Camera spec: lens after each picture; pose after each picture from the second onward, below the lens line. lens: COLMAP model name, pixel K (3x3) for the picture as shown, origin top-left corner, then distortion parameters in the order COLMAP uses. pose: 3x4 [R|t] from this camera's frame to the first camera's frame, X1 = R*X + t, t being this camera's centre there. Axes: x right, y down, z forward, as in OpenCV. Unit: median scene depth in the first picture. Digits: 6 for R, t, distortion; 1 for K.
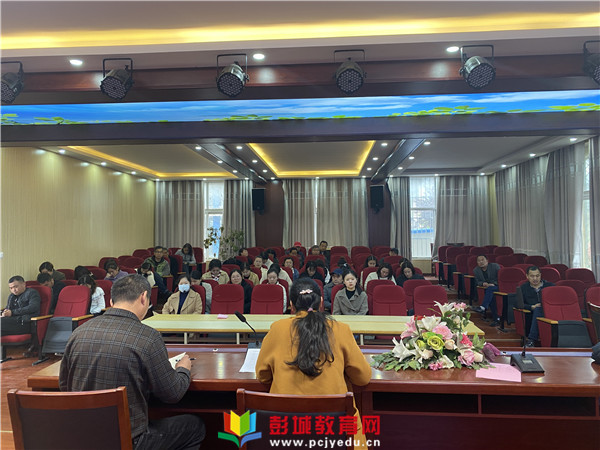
lens RADIAL K [[457.1, 0, 303.2], [0, 457.1, 224.5], [0, 0, 1]] dist [0.019929, -0.059178]
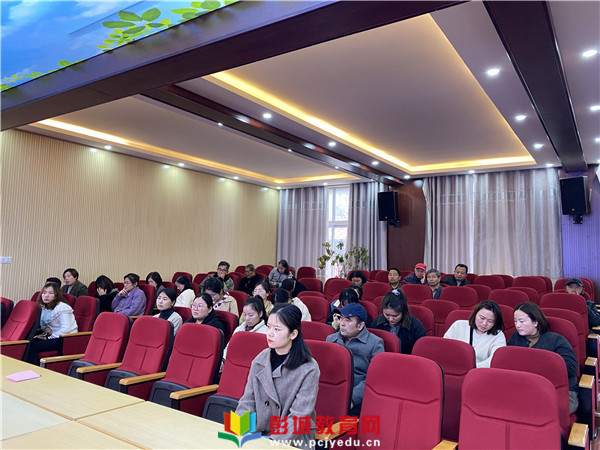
lens RADIAL K [[457.1, 0, 296.5], [0, 457.1, 226.1], [0, 0, 1]] dist [0.019929, -0.059178]
pose [[0.854447, -0.008761, -0.519465, 0.158000], [-0.022647, 0.998279, -0.054088, 0.020272], [0.519045, 0.057980, 0.852778, 0.284520]]
